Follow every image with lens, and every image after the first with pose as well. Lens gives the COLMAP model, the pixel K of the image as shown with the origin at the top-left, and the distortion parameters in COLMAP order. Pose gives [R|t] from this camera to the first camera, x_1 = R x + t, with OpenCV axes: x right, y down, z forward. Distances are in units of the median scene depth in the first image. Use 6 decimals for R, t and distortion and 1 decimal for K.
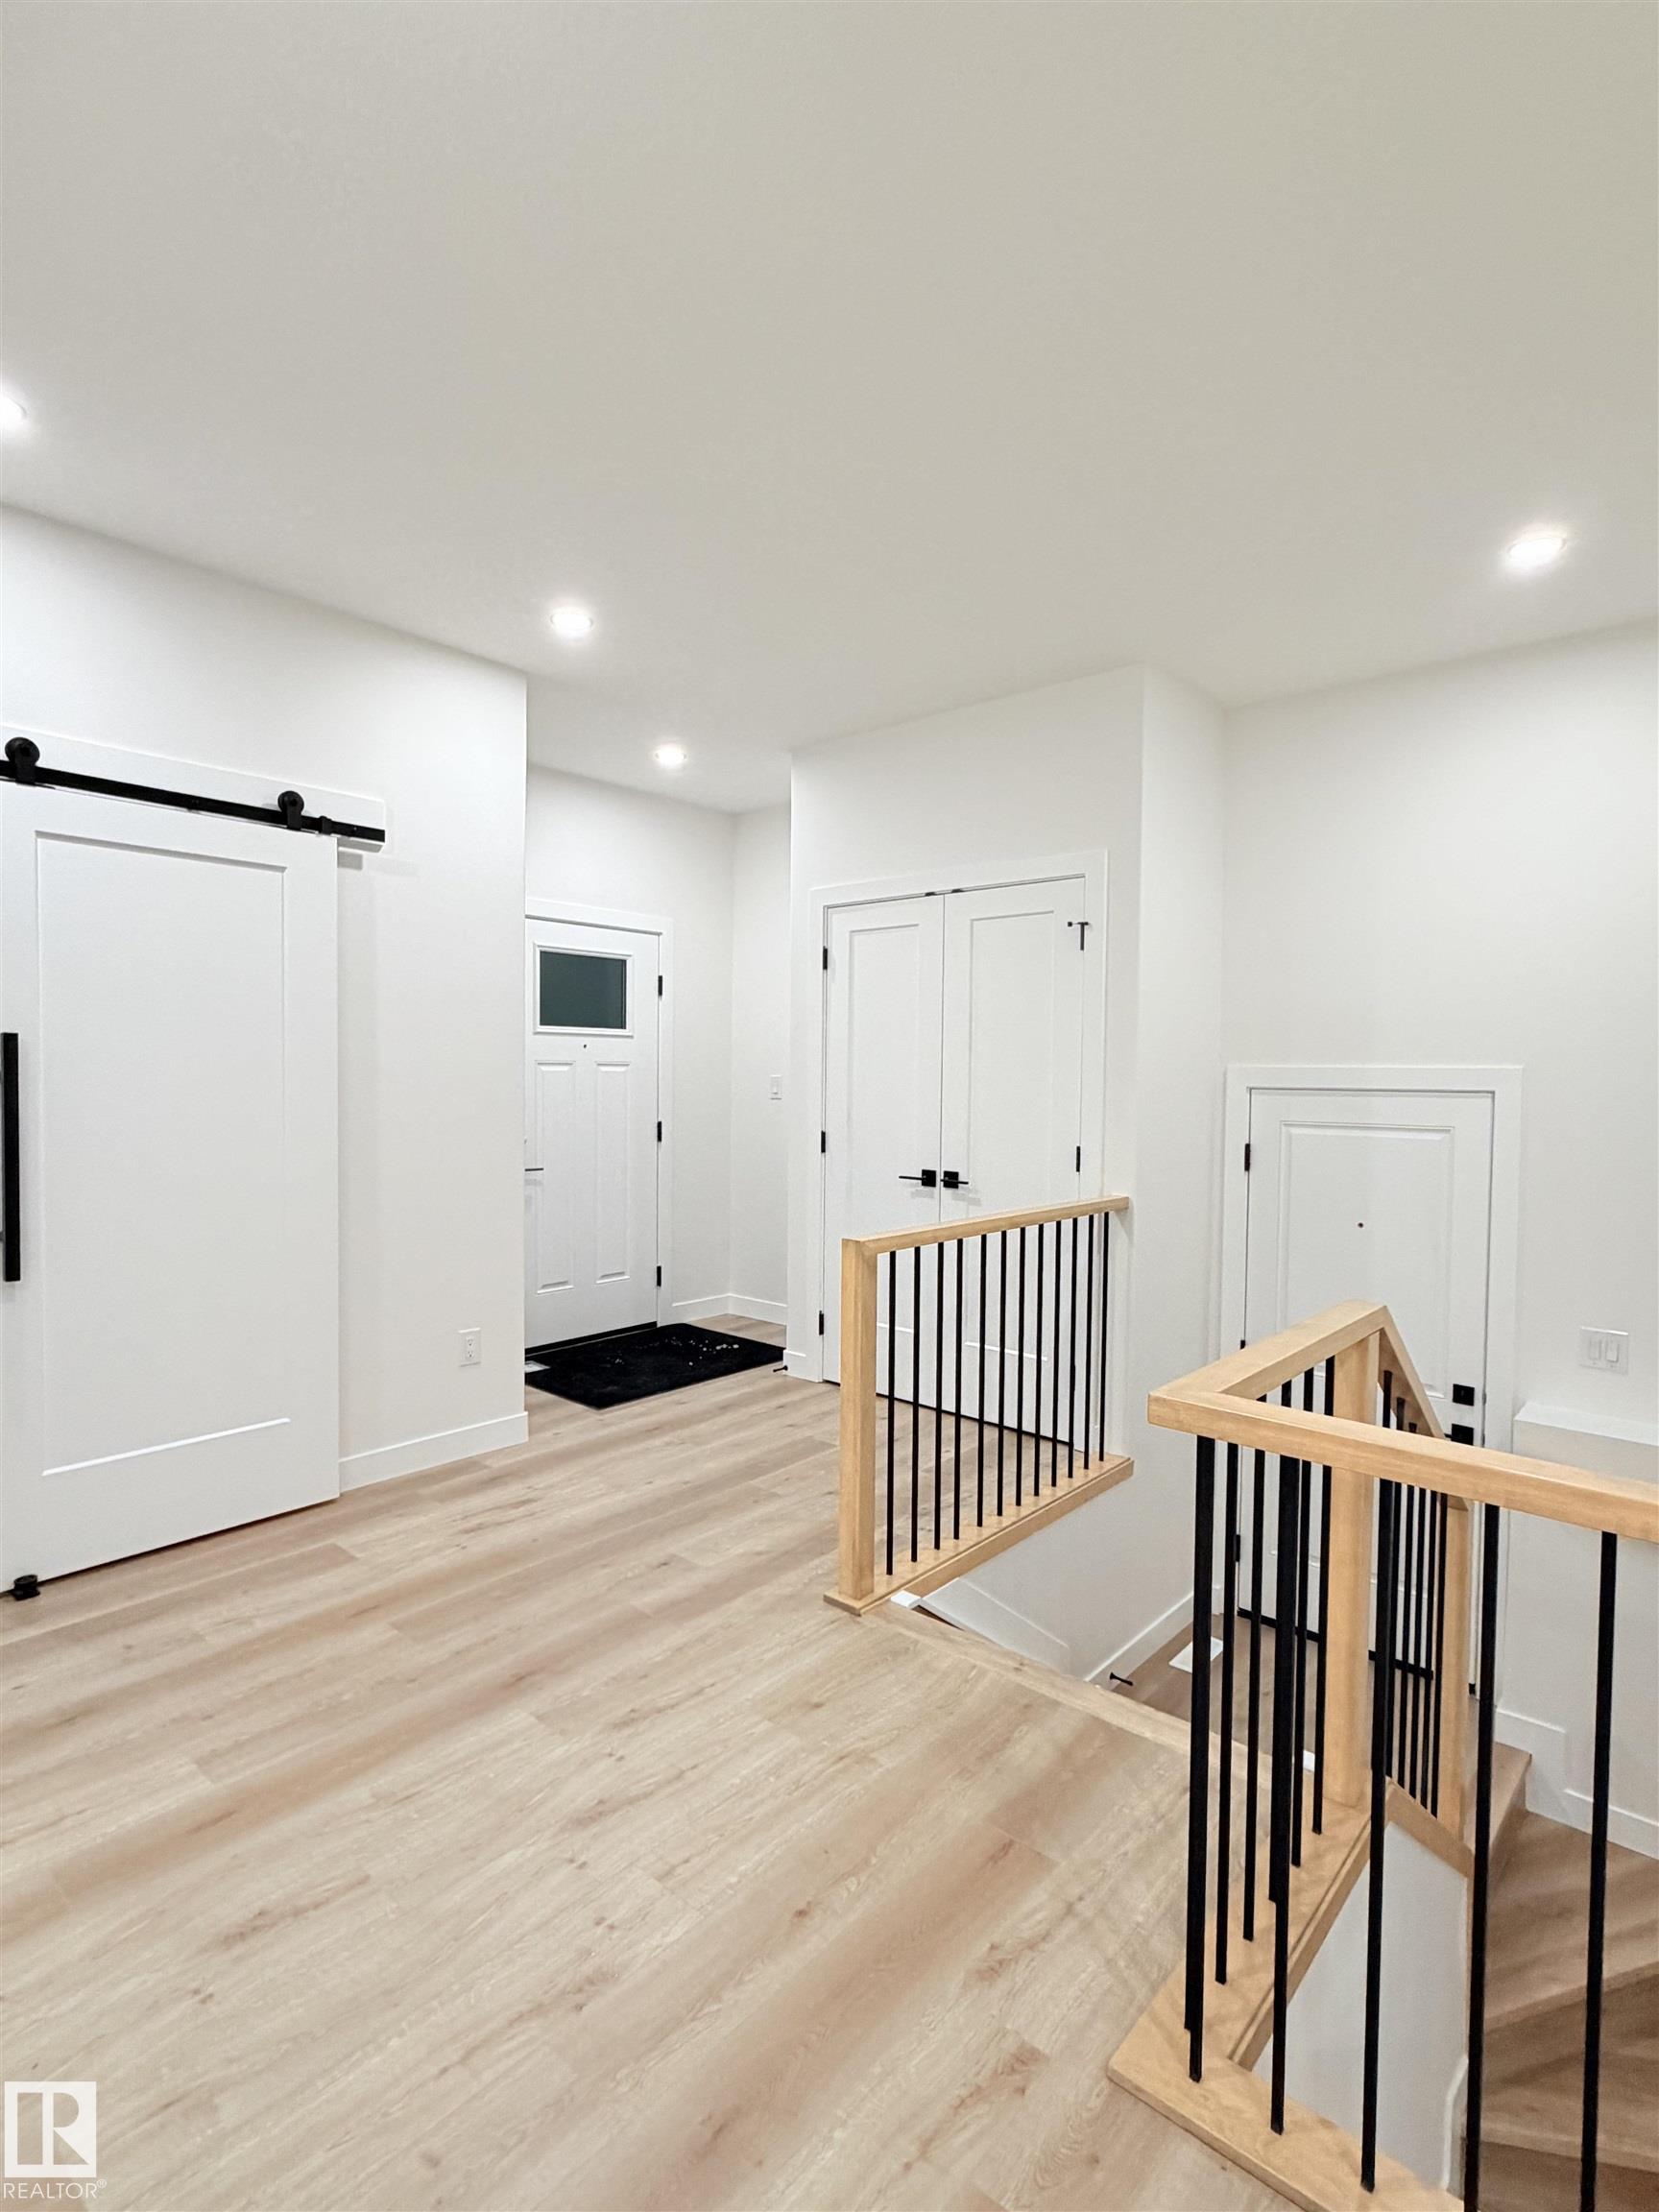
lens RADIAL K [[1100.0, 0, 835.0], [0, 1100.0, 1106.7], [0, 0, 1]] dist [-0.002115, -0.000650]
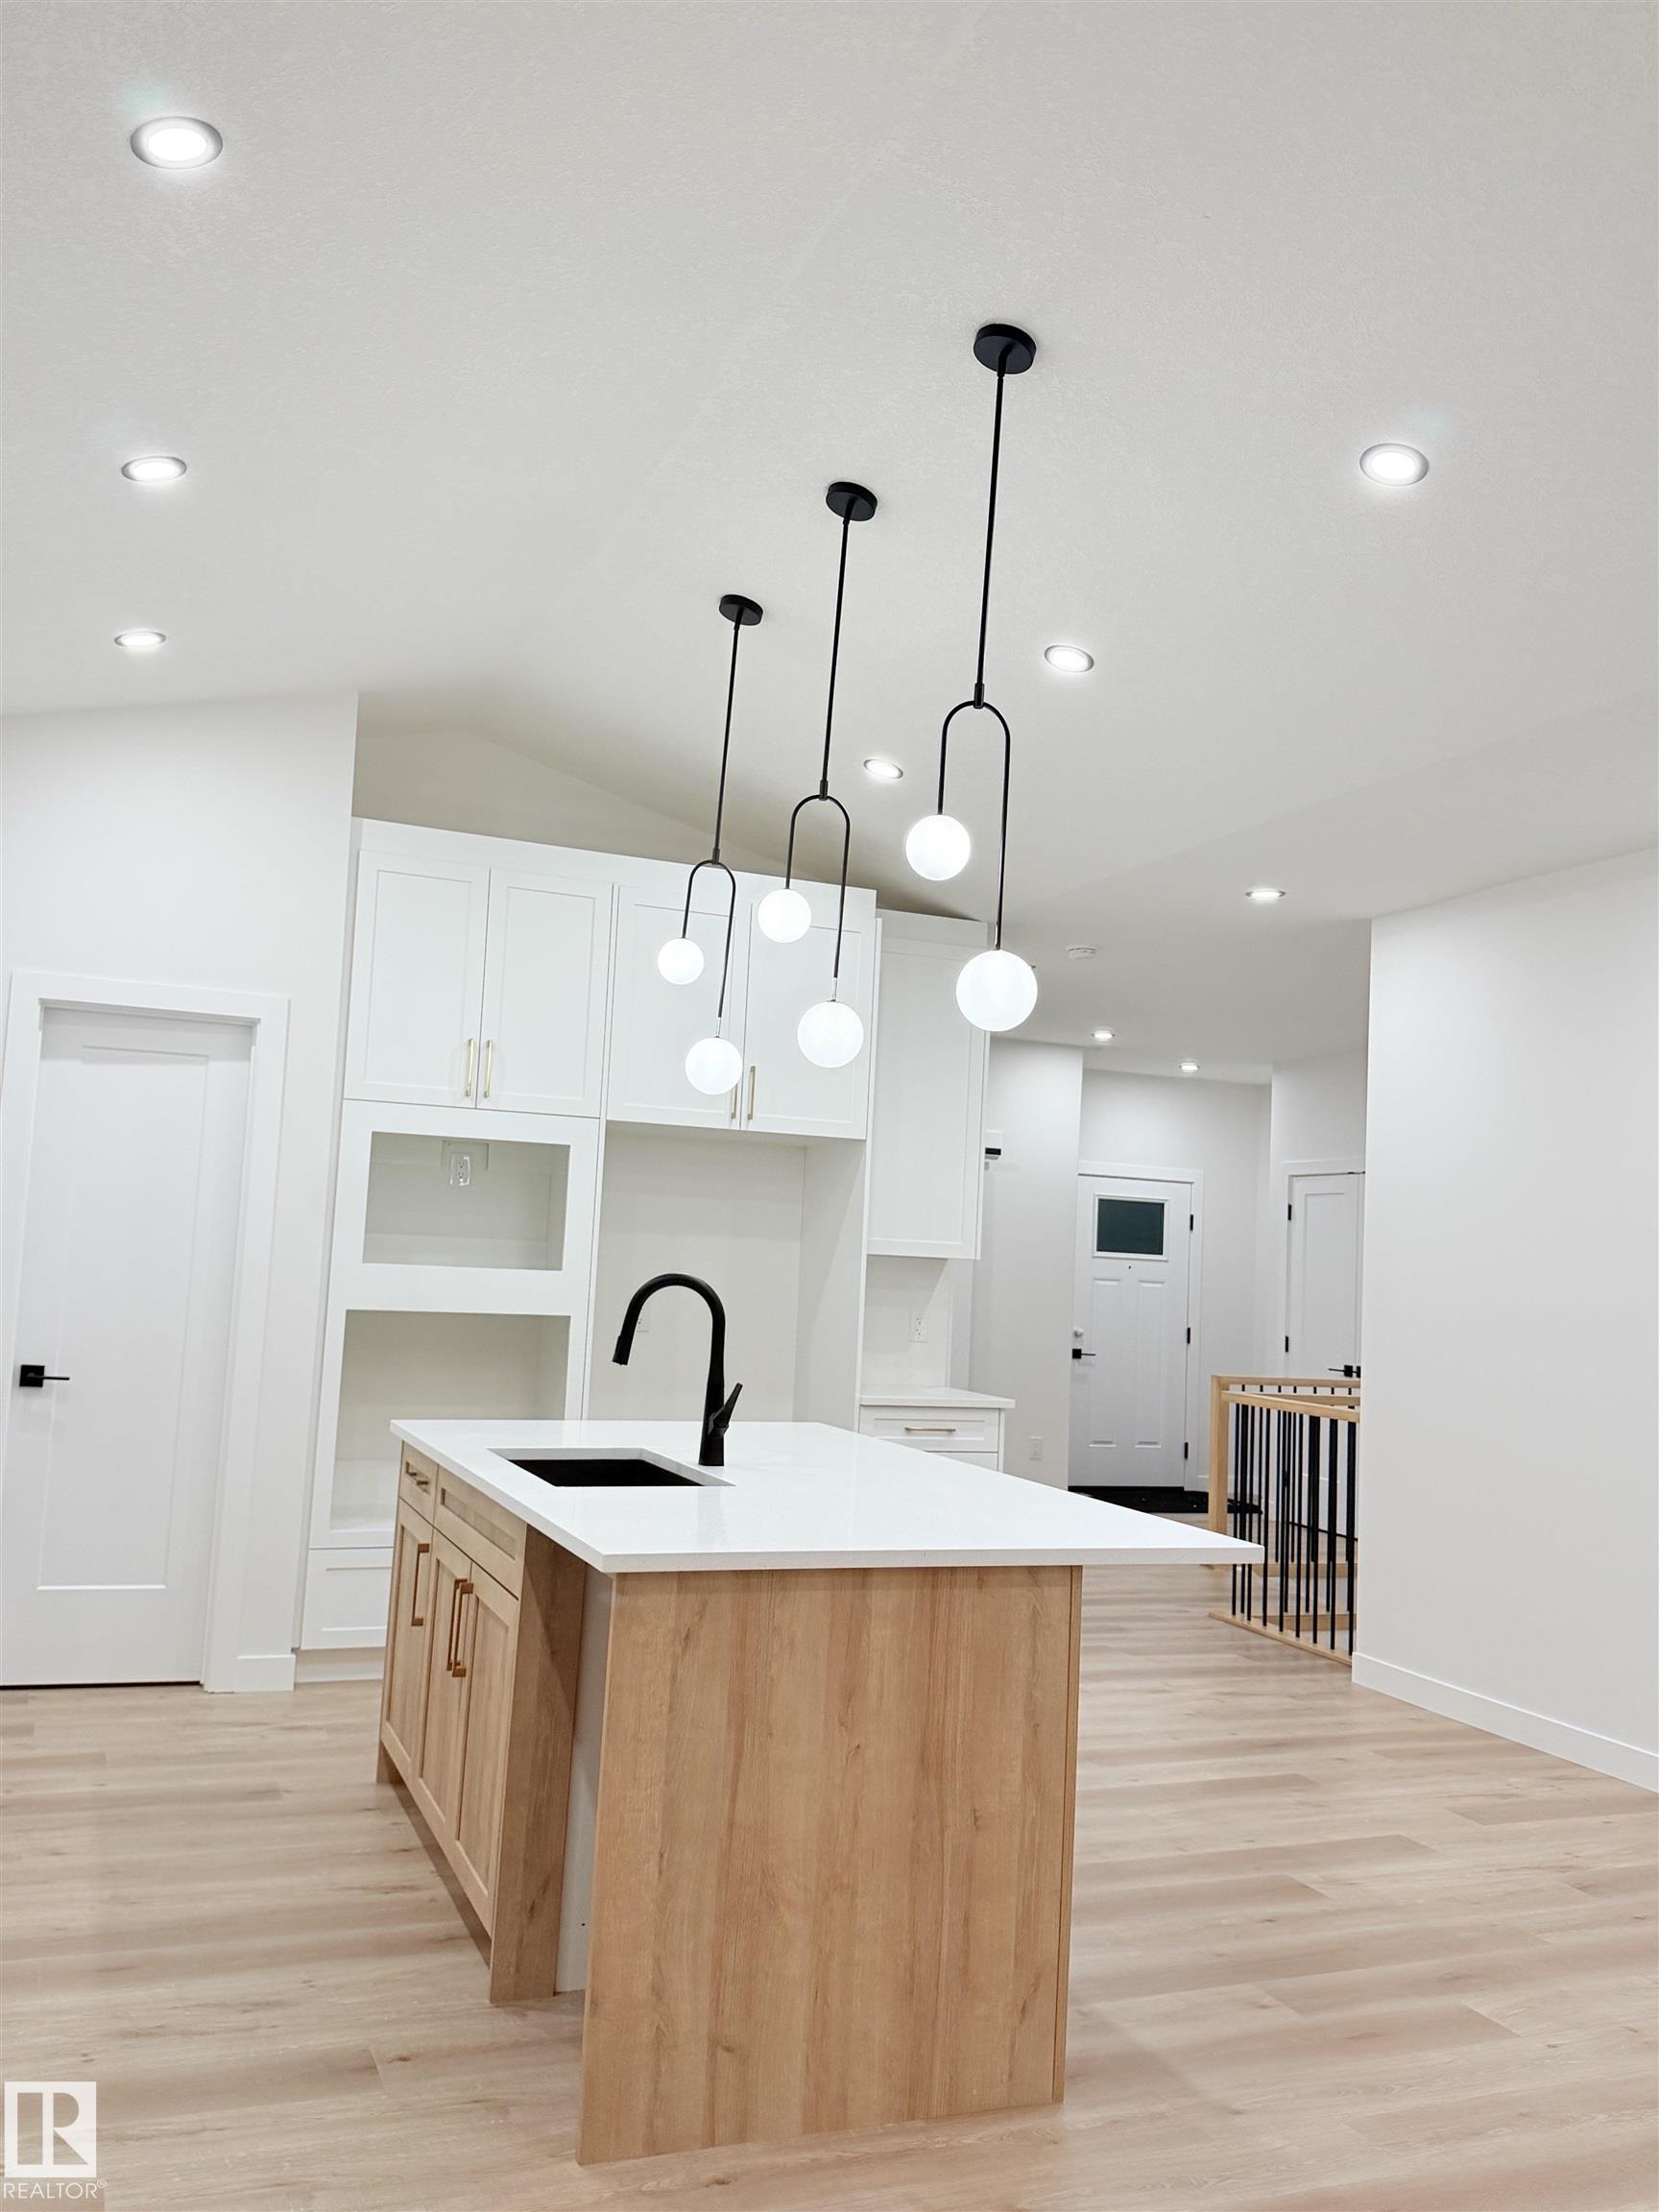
lens RADIAL K [[1801.7, 0, 829.5], [0, 1801.7, 1106.0], [0, 0, 1]] dist [0.039857, -0.065680]
pose [[0.892416, -0.004545, -0.451192, 0.978767], [-0.055590, 0.991224, -0.119938, 0.077997], [0.447777, 0.132116, 0.884331, -2.545509]]
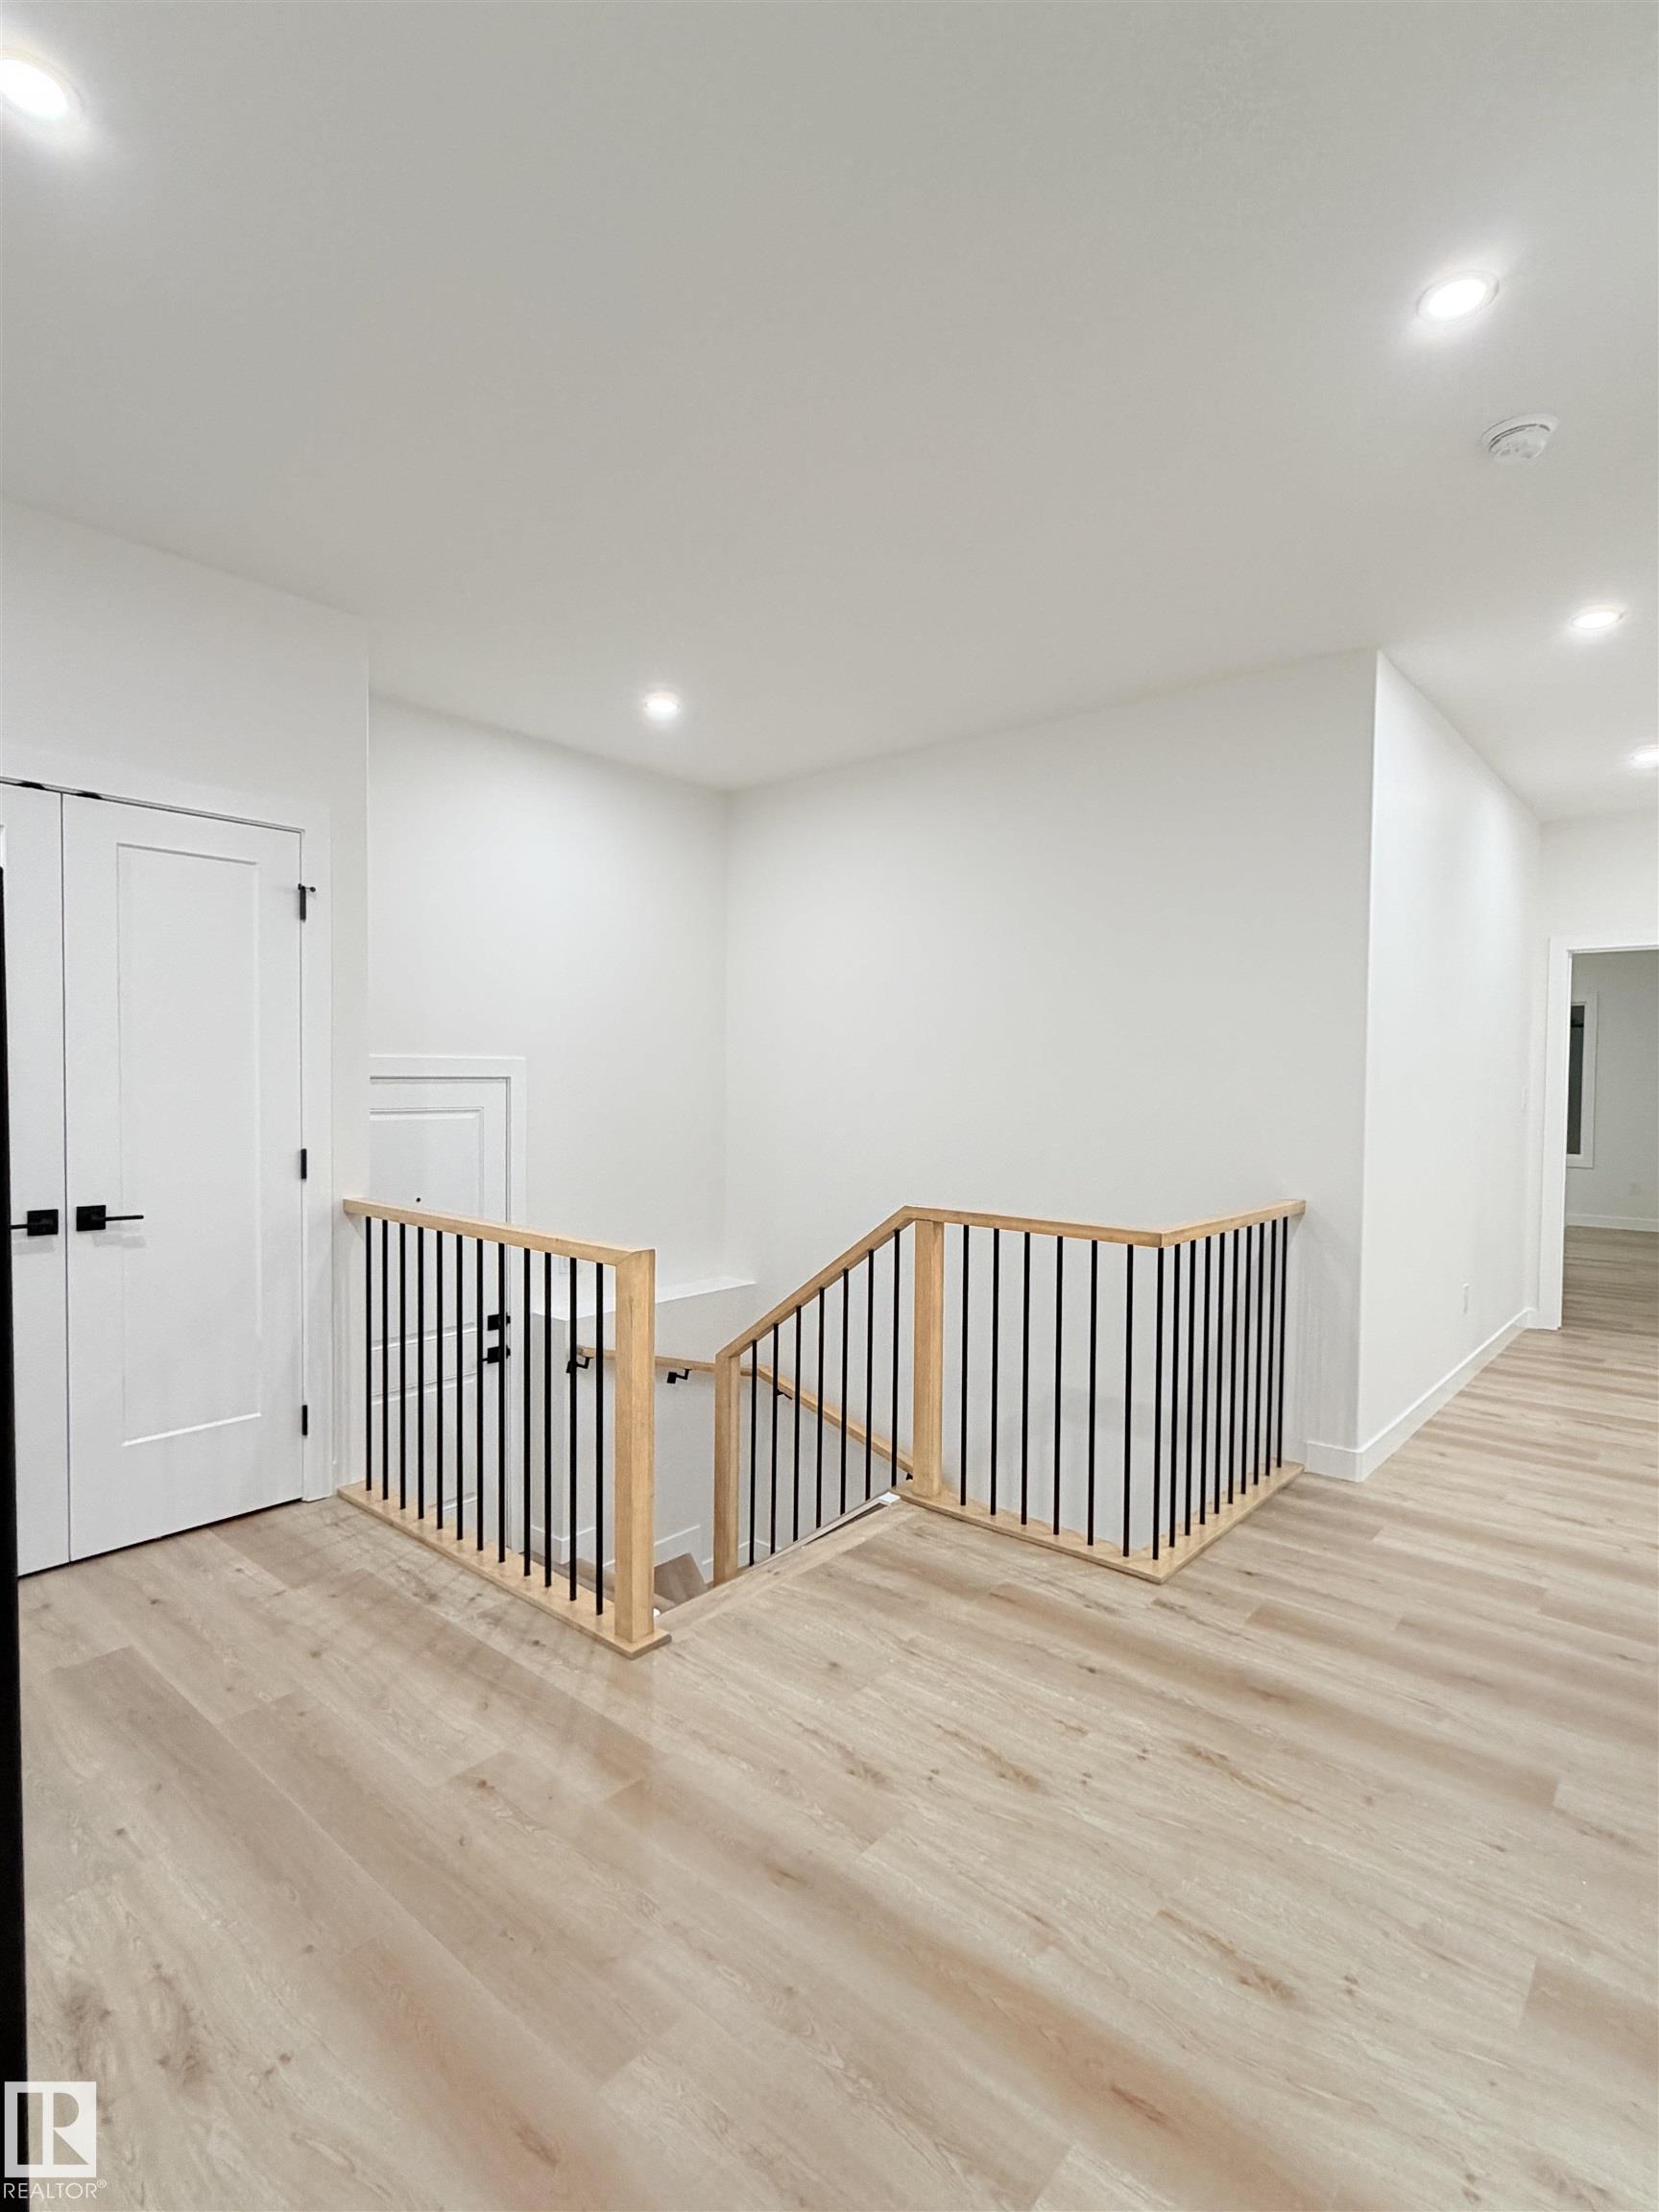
lens RADIAL K [[1099.0, 0, 832.4], [0, 1099.0, 1104.5], [0, 0, 1]] dist [-0.004718, -0.000474]
pose [[-0.007063, -0.038381, 0.999238, -1.005750], [0.020938, 0.999038, 0.038522, -0.035698], [-0.999756, 0.021195, -0.006253, 0.949203]]
